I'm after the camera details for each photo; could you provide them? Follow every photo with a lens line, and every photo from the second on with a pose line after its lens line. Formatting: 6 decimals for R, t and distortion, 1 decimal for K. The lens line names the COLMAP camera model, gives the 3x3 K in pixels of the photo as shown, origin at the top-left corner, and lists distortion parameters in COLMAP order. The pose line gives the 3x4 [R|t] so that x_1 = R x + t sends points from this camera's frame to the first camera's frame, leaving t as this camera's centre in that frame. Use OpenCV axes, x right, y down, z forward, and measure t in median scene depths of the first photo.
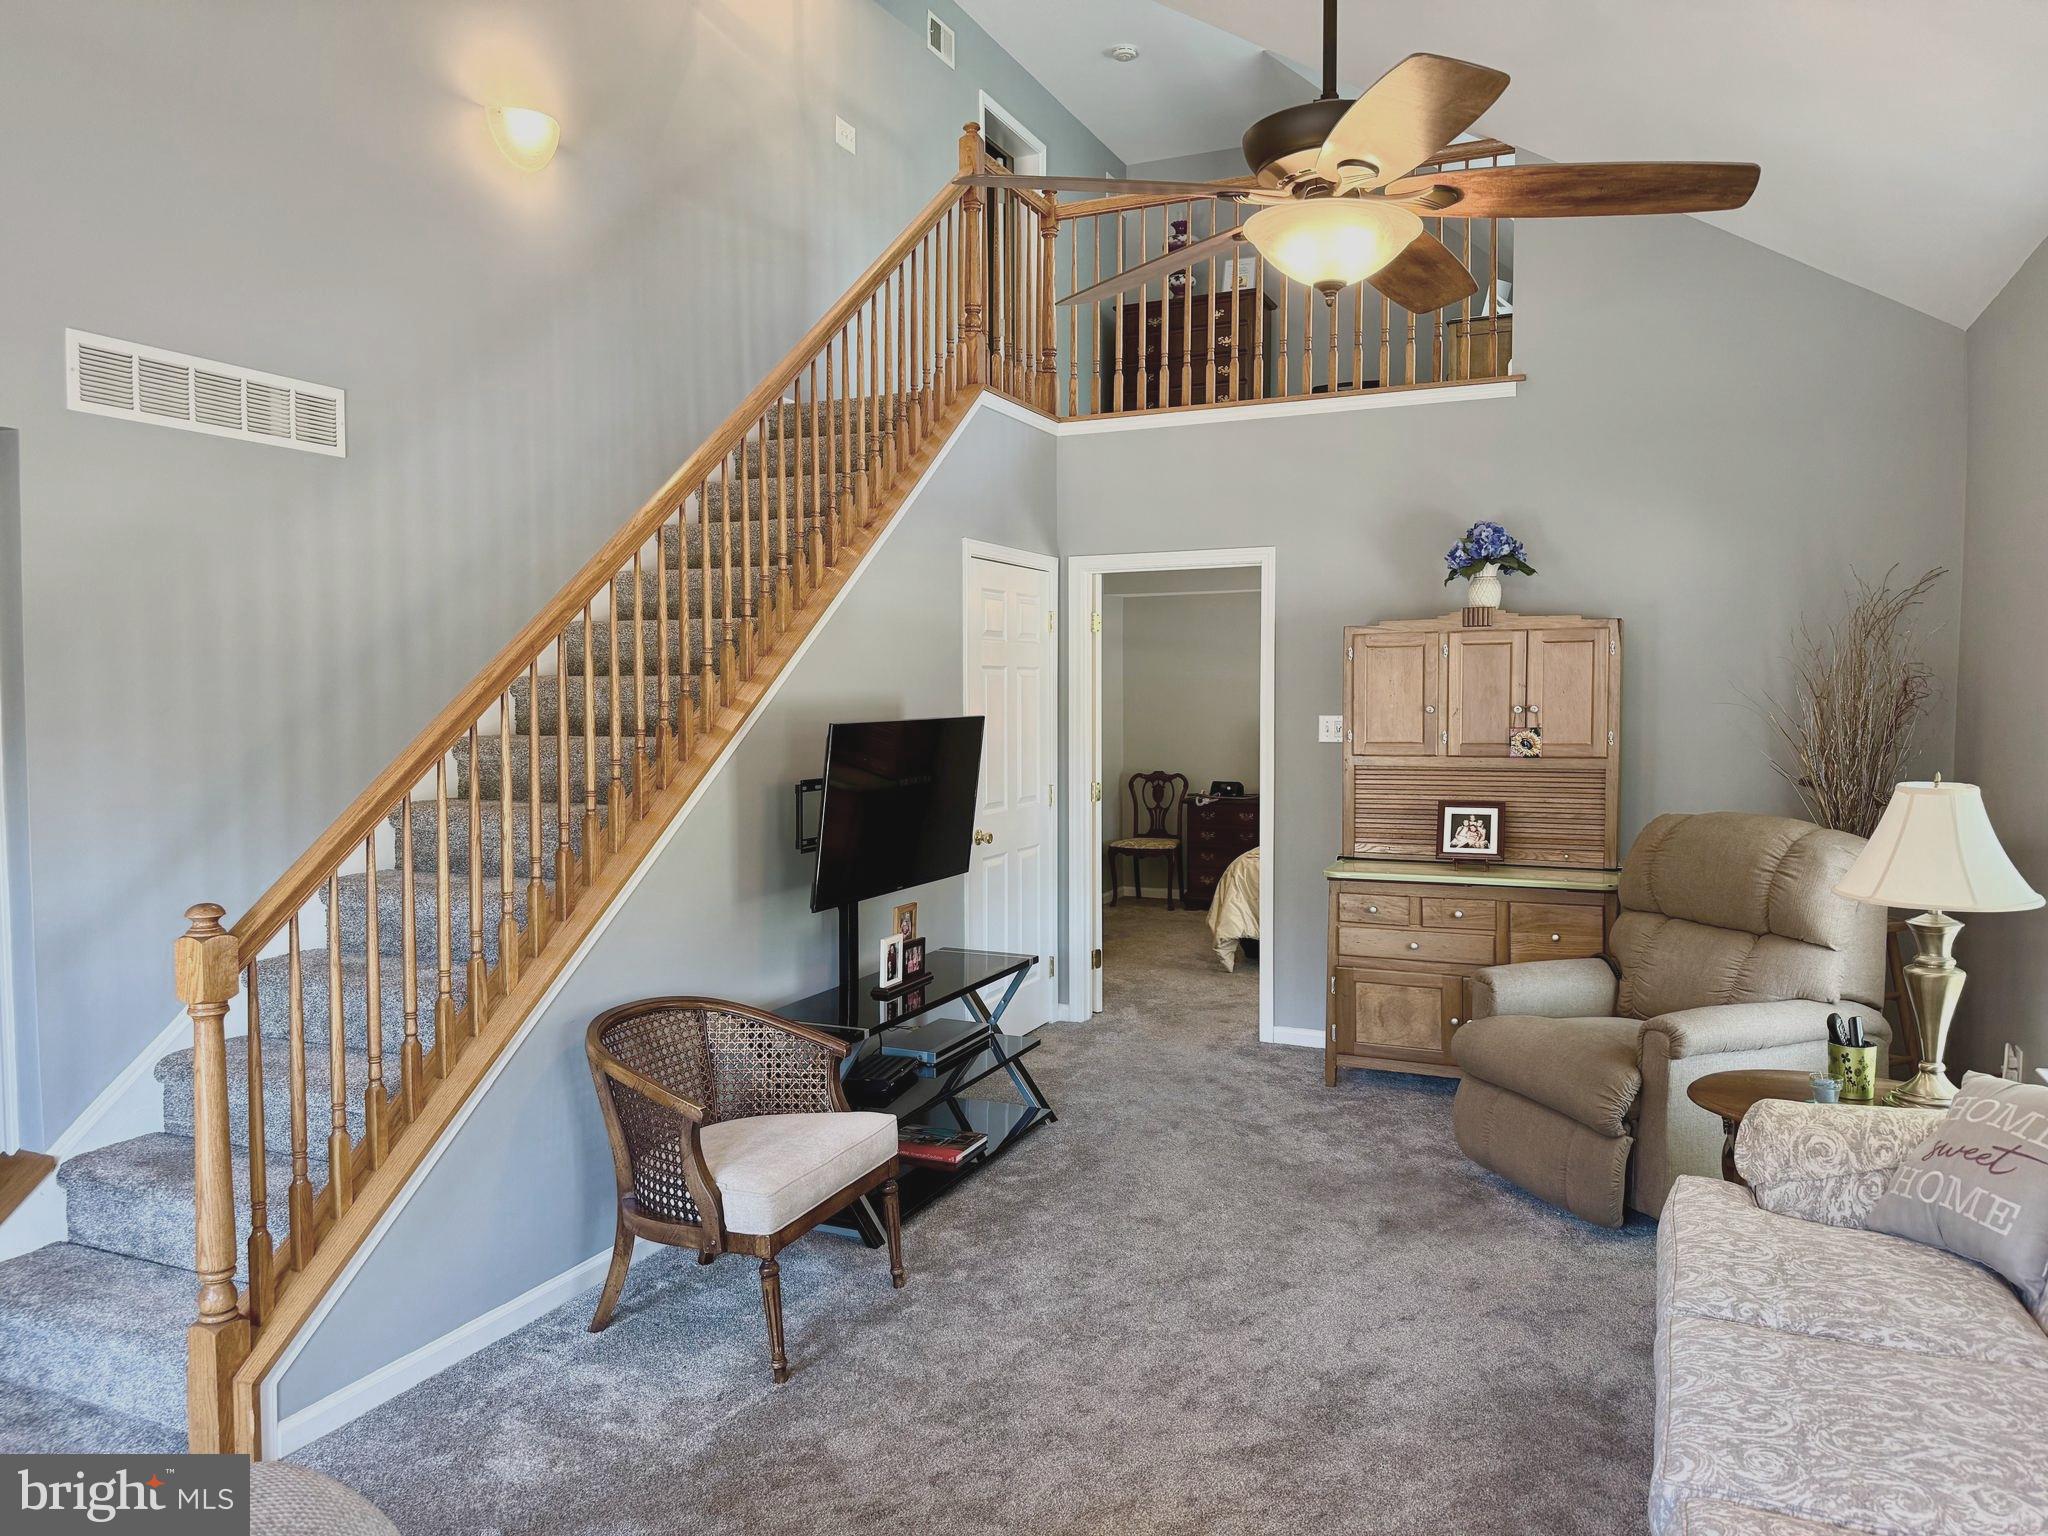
lens RADIAL K [[1450.4, 0, 1021.7], [0, 1450.4, 763.6], [0, 0, 1]] dist [0.063892, -0.000887]
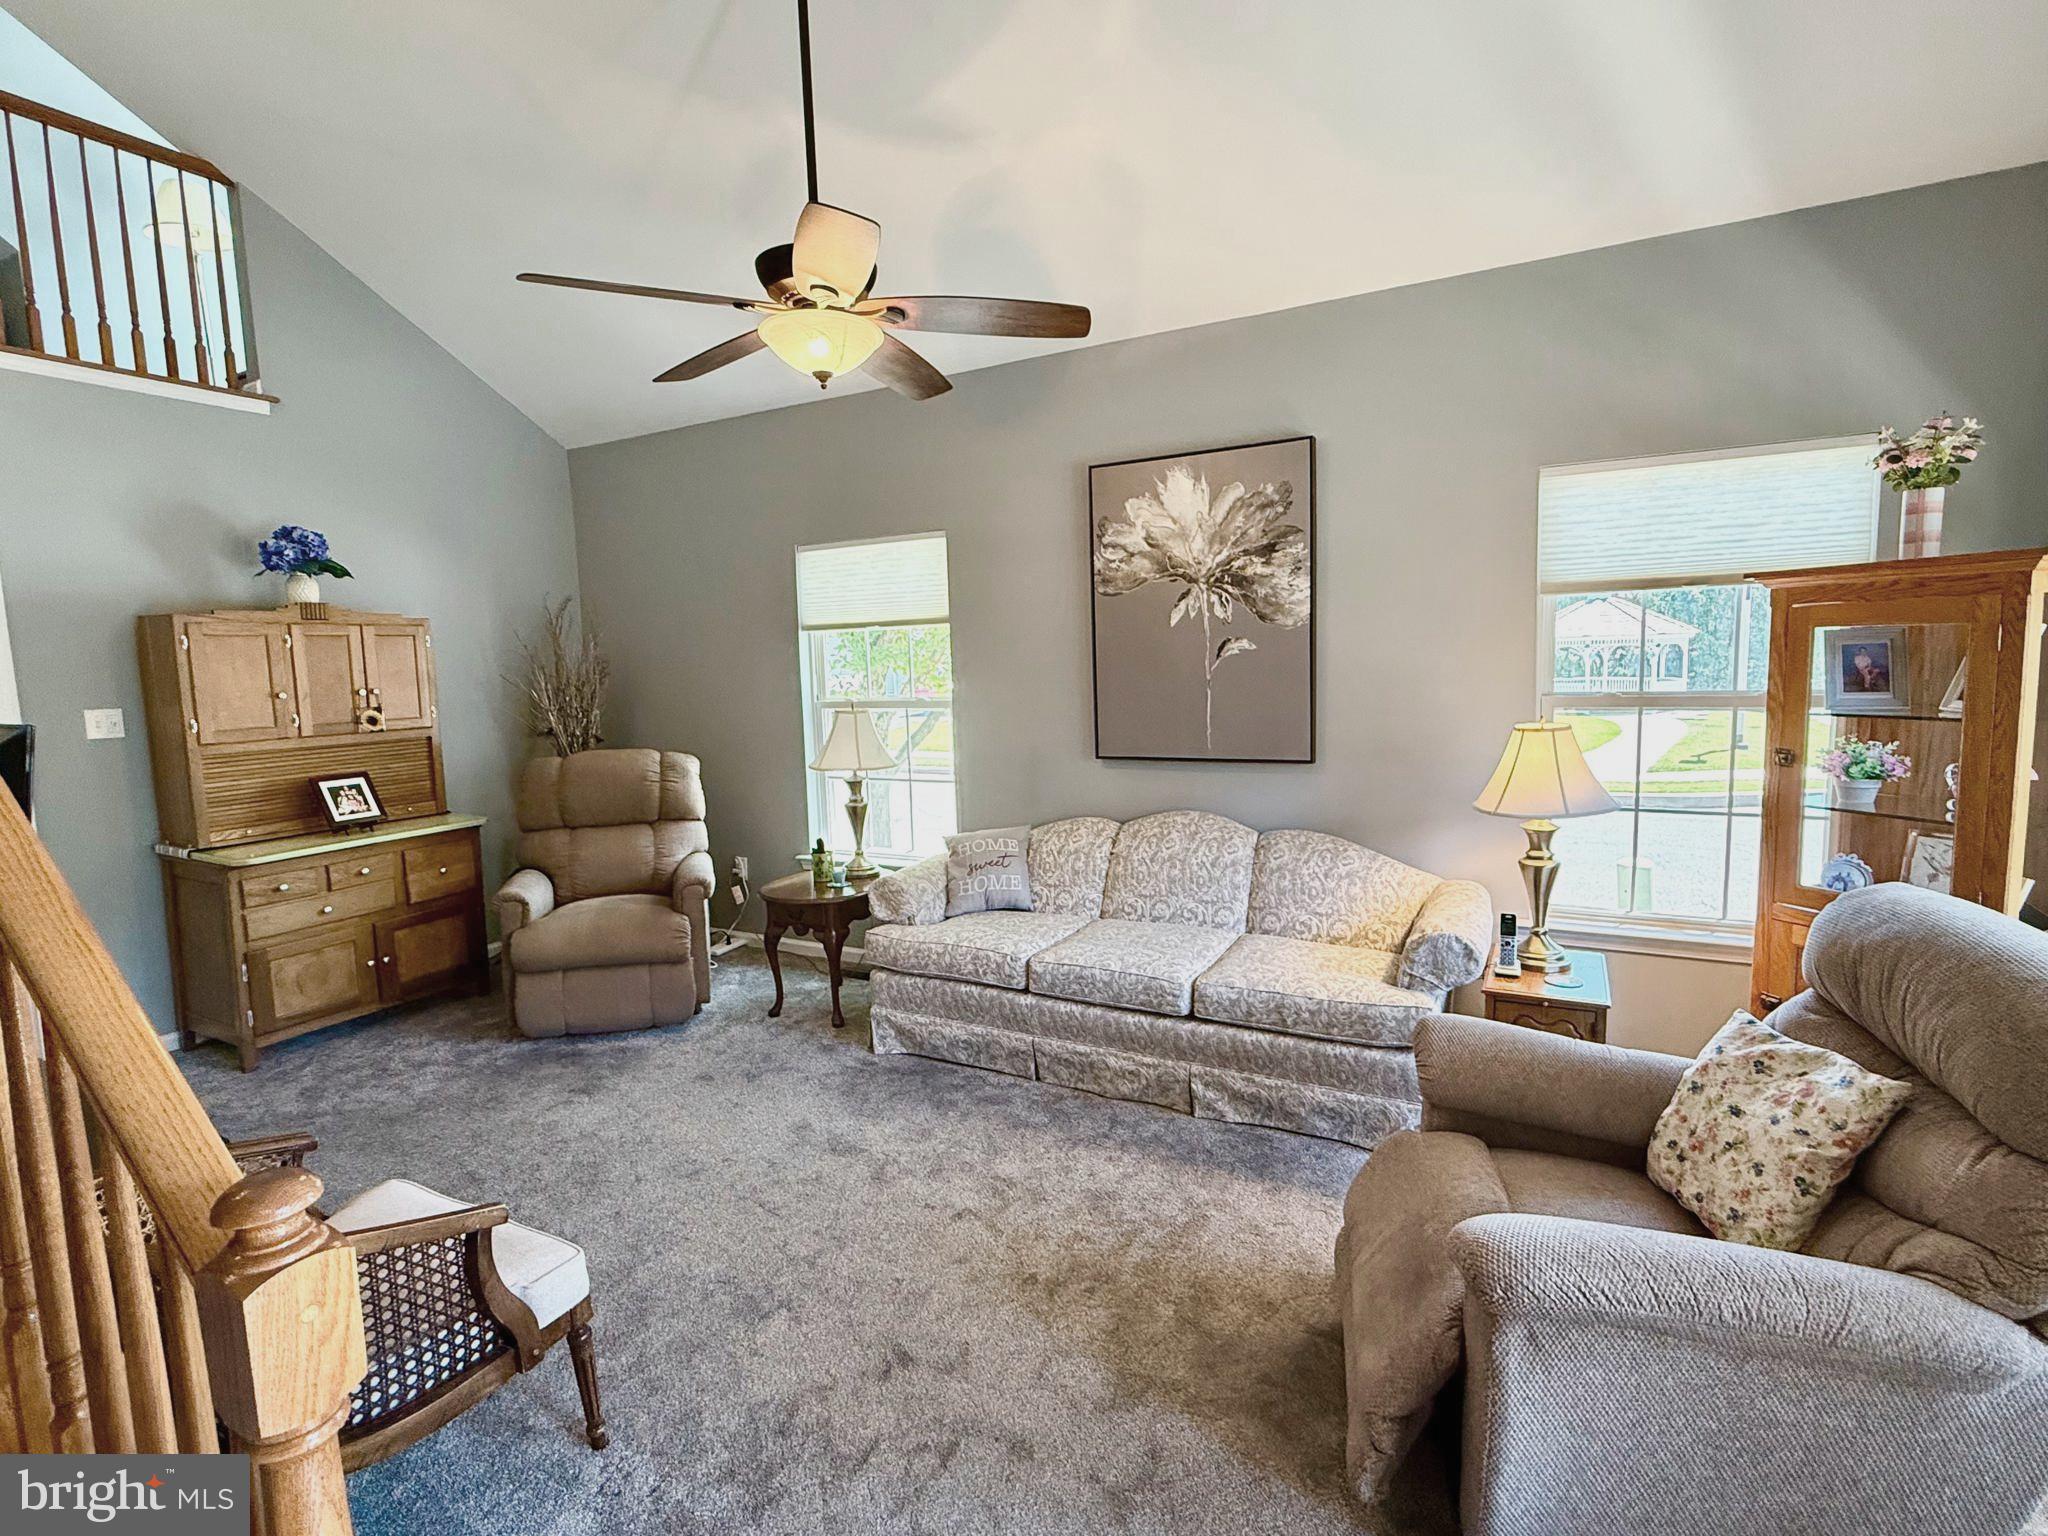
lens RADIAL K [[998.2, 0, 1018.9], [0, 998.2, 768.4], [0, 0, 1]] dist [-0.001086, -0.000013]
pose [[0.078341, -0.108568, 0.990997, -0.424493], [0.077913, 0.991679, 0.102483, -0.017337], [-0.993877, 0.069182, 0.086148, 0.407825]]
